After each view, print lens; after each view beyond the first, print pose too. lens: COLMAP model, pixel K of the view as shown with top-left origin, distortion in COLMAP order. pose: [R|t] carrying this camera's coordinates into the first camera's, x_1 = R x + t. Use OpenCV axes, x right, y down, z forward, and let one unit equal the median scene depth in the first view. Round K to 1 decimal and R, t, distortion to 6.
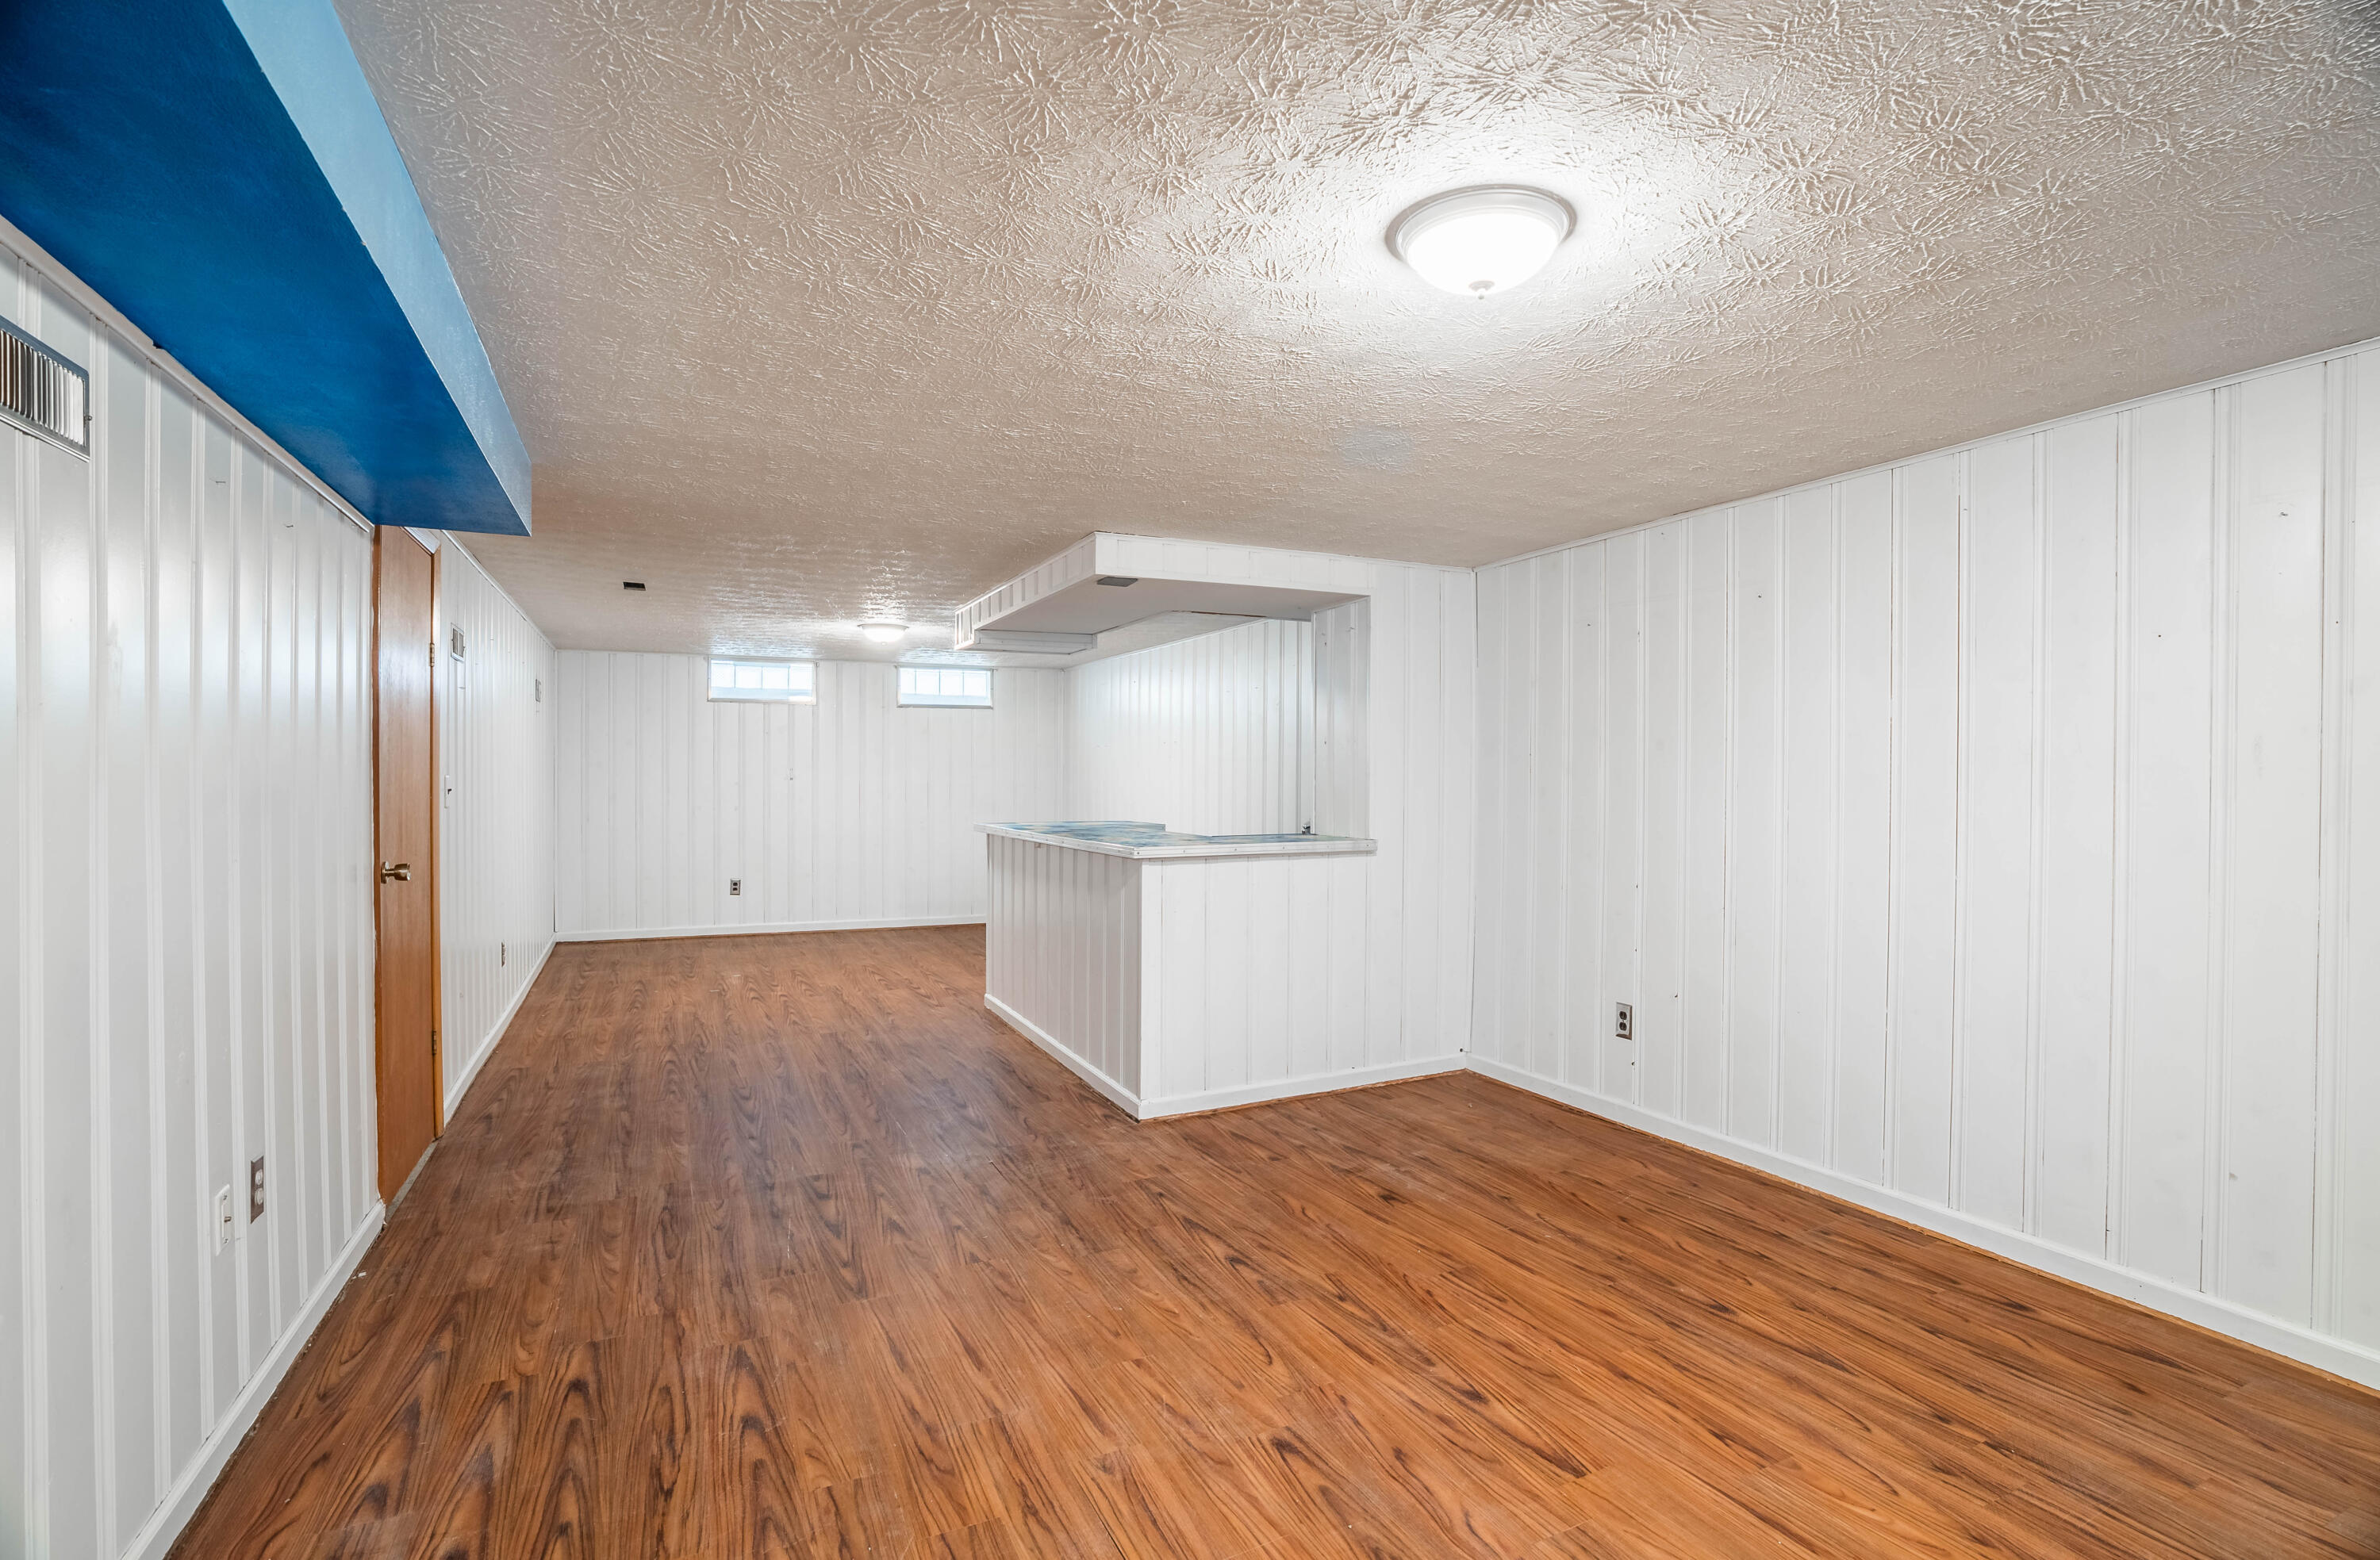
lens RADIAL K [[1102.1, 0, 1187.4], [0, 1102.1, 784.5], [0, 0, 1]] dist [-0.070379, 0.027516]
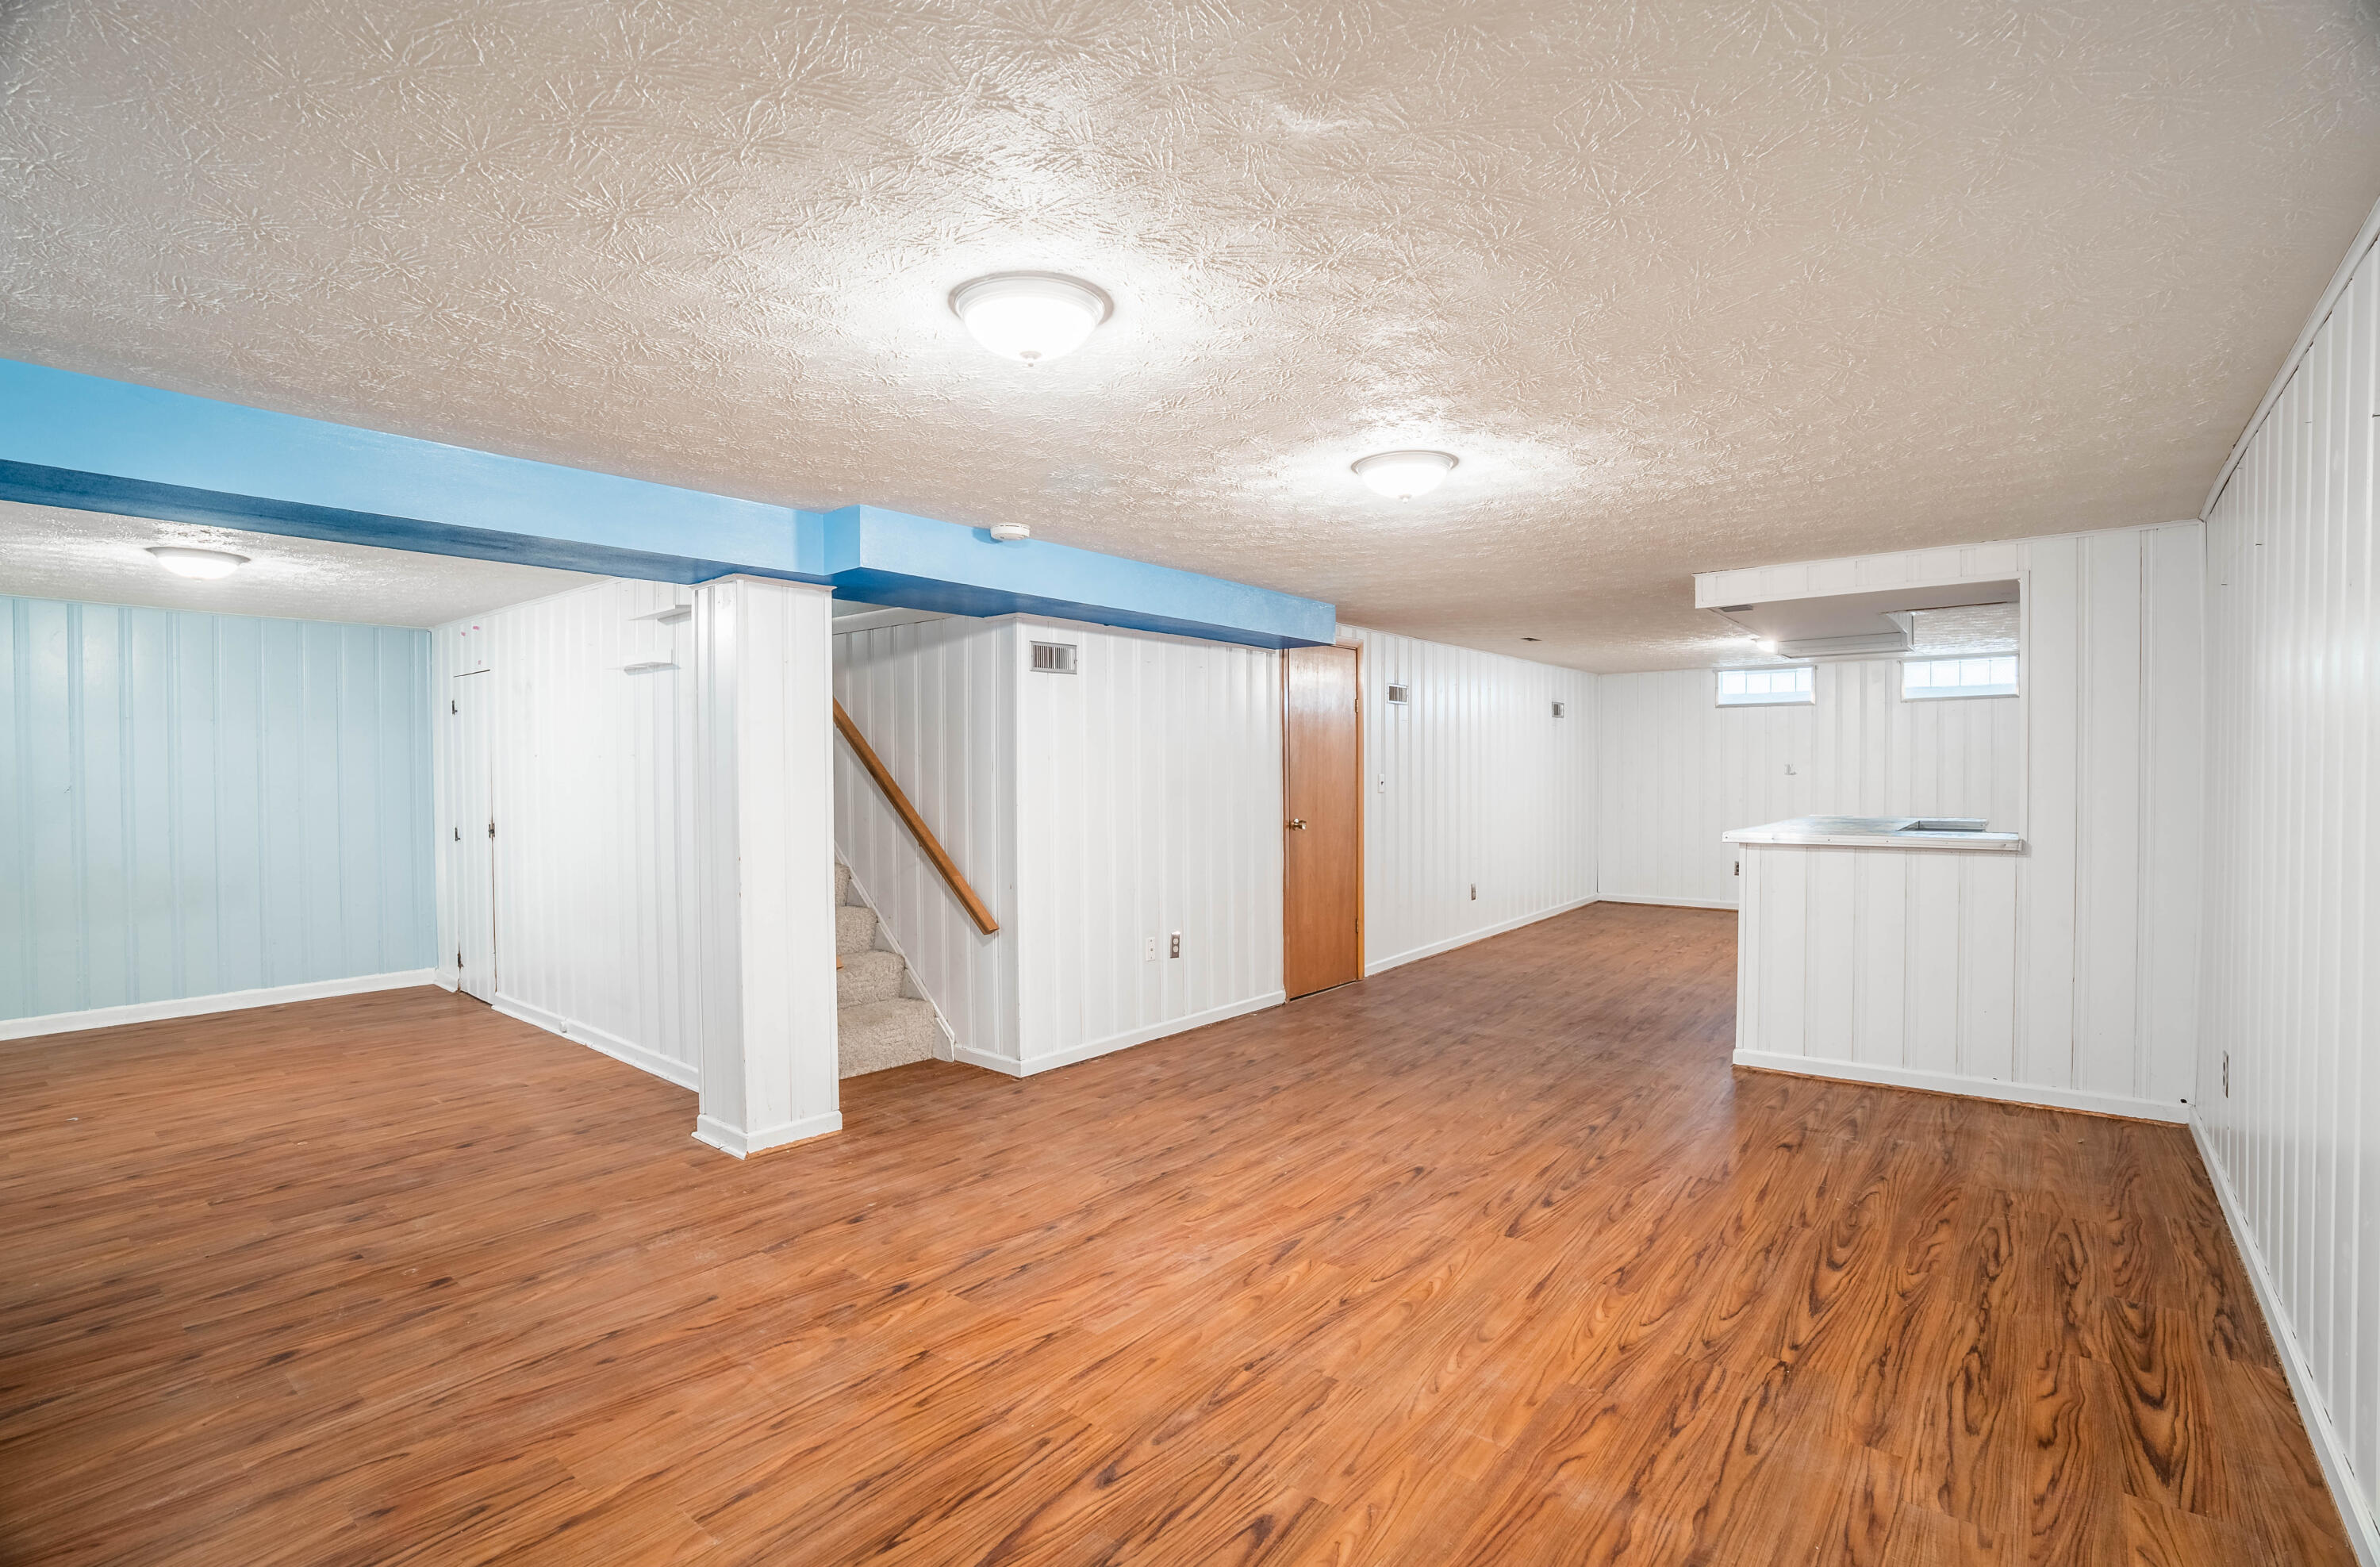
lens RADIAL K [[1107.7, 0, 1190.0], [0, 1107.7, 783.5], [0, 0, 1]] dist [-0.063345, 0.024137]
pose [[0.434154, 0.006510, -0.900815, 1.095933], [-0.002344, 0.999979, 0.006097, -0.002958], [0.900836, -0.000536, 0.434160, -0.055134]]
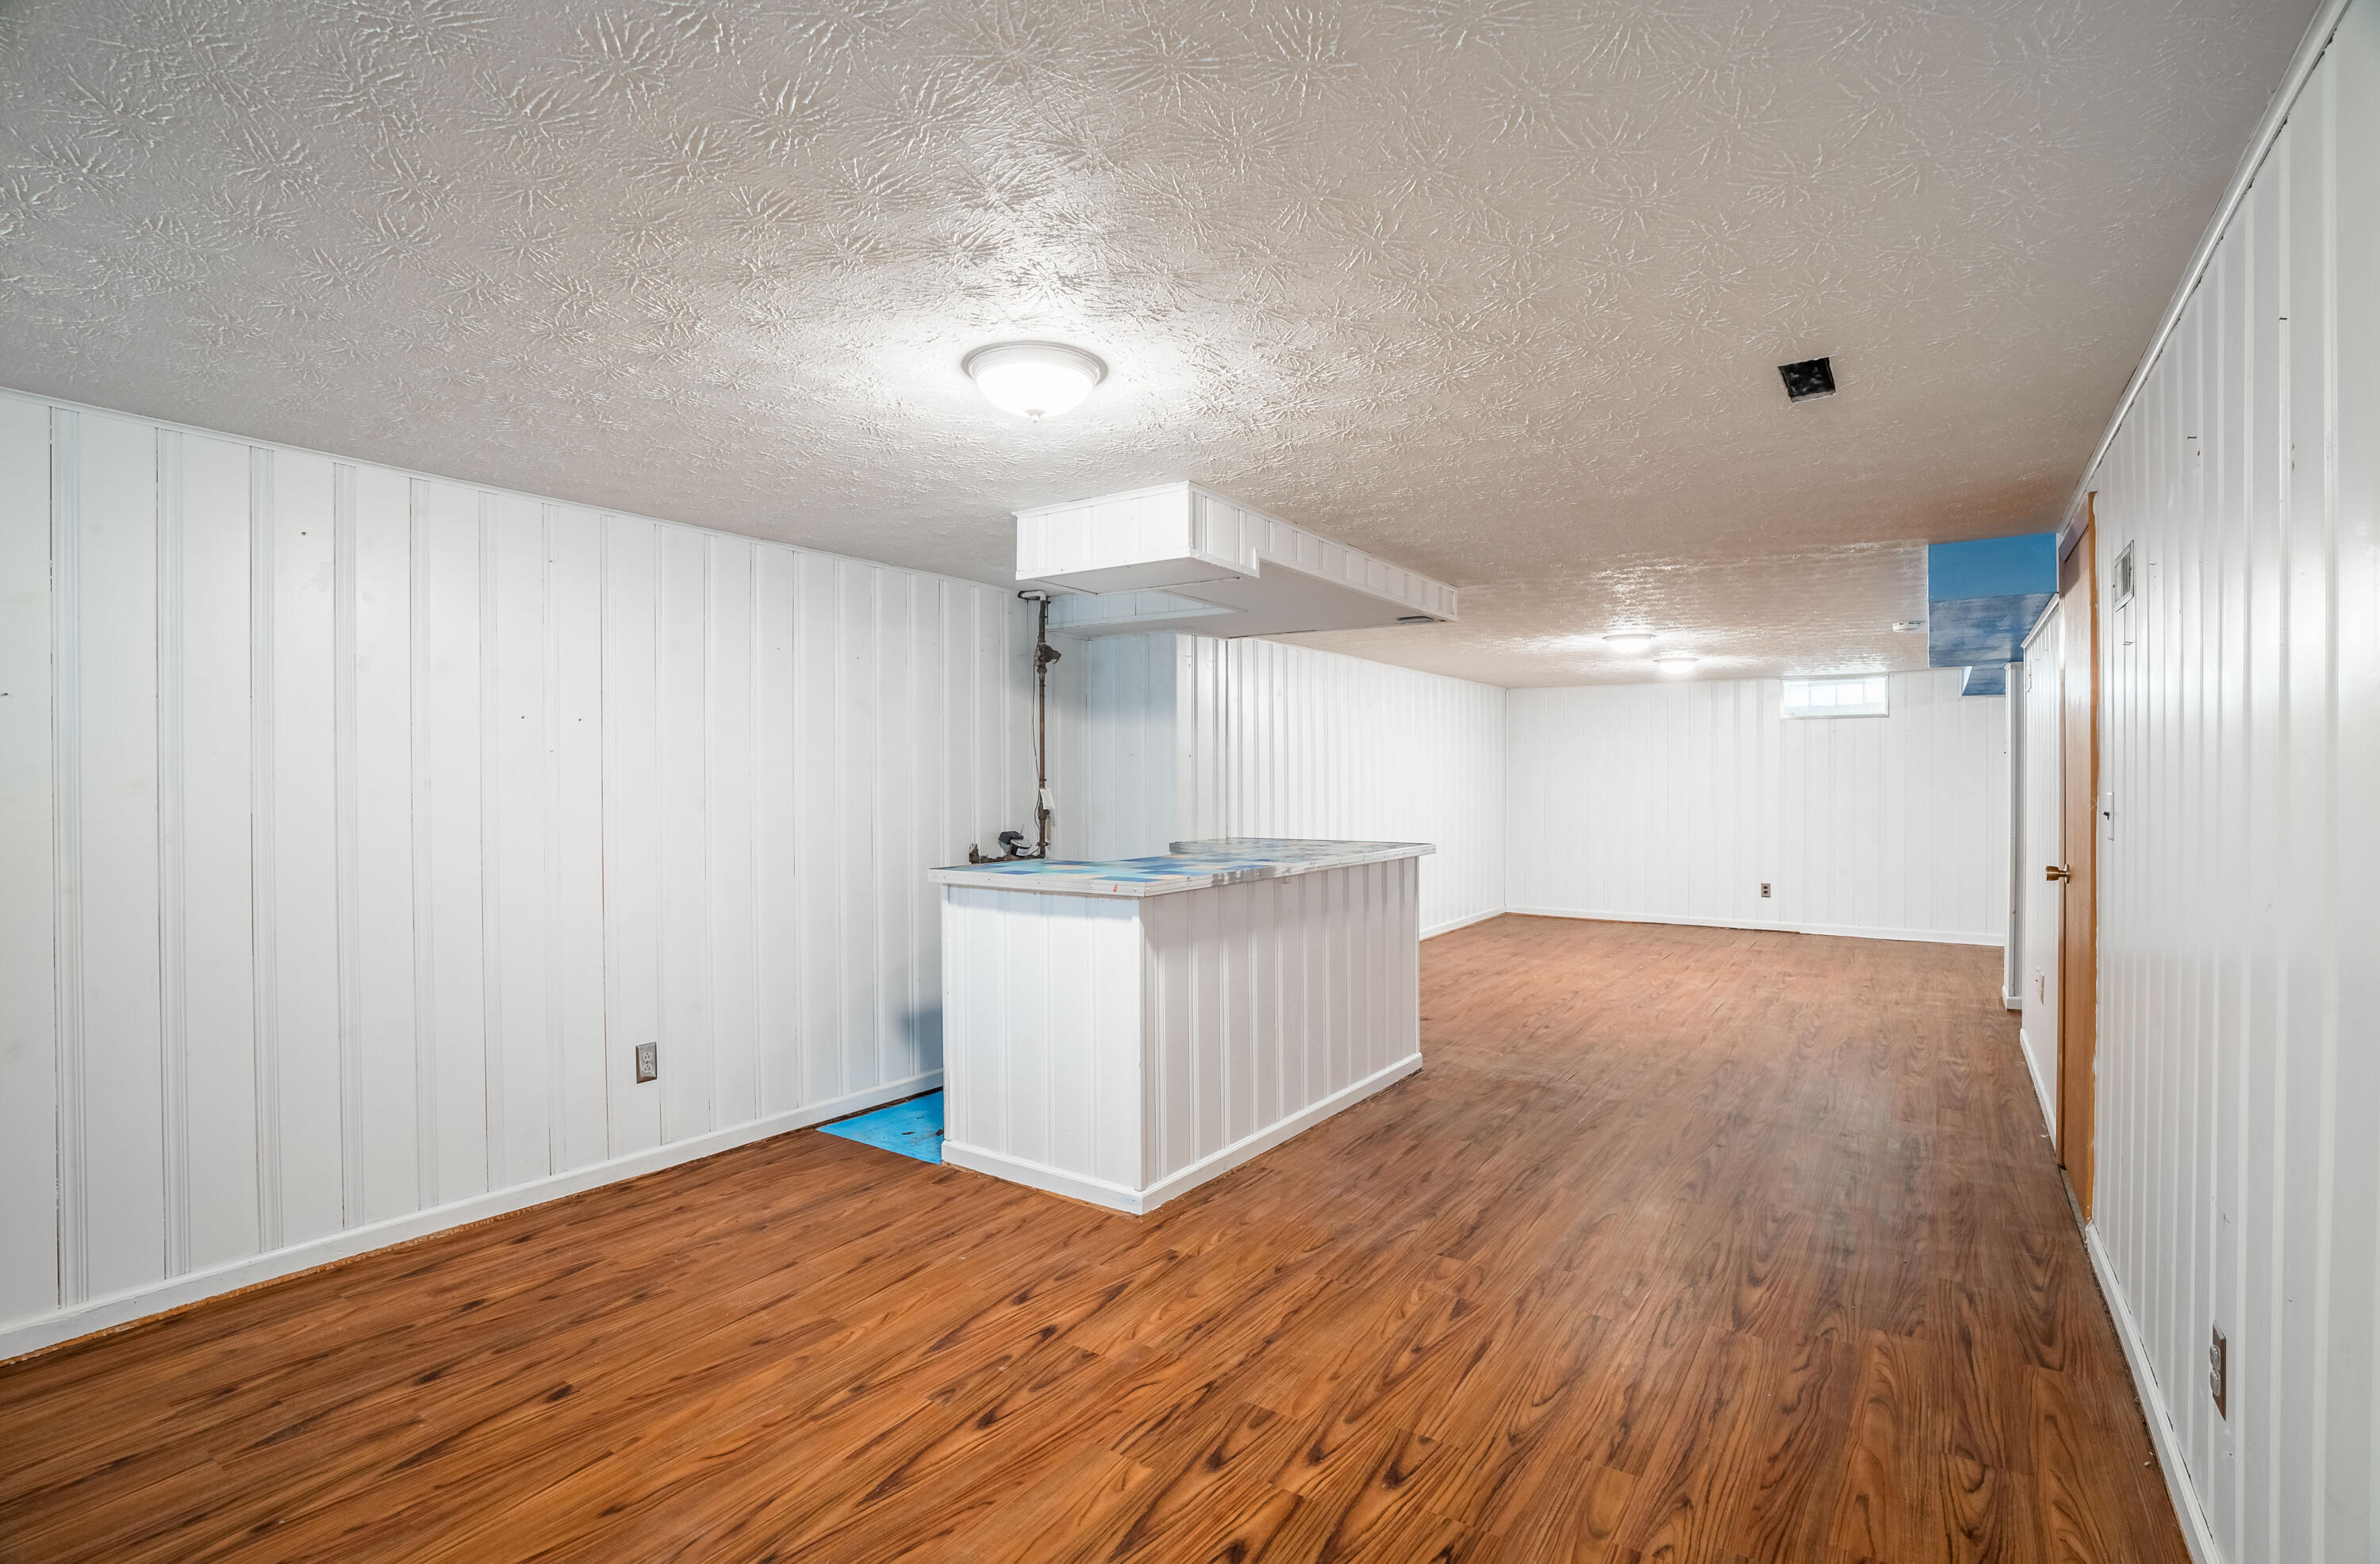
lens RADIAL K [[1122.1, 0, 1203.5], [0, 1122.1, 787.0], [0, 0, 1]] dist [-0.037519, 0.000484]
pose [[-0.515109, -0.006288, 0.857102, -1.431541], [0.009750, 0.999865, 0.013195, -0.038047], [-0.857069, 0.015154, -0.514978, 2.676015]]
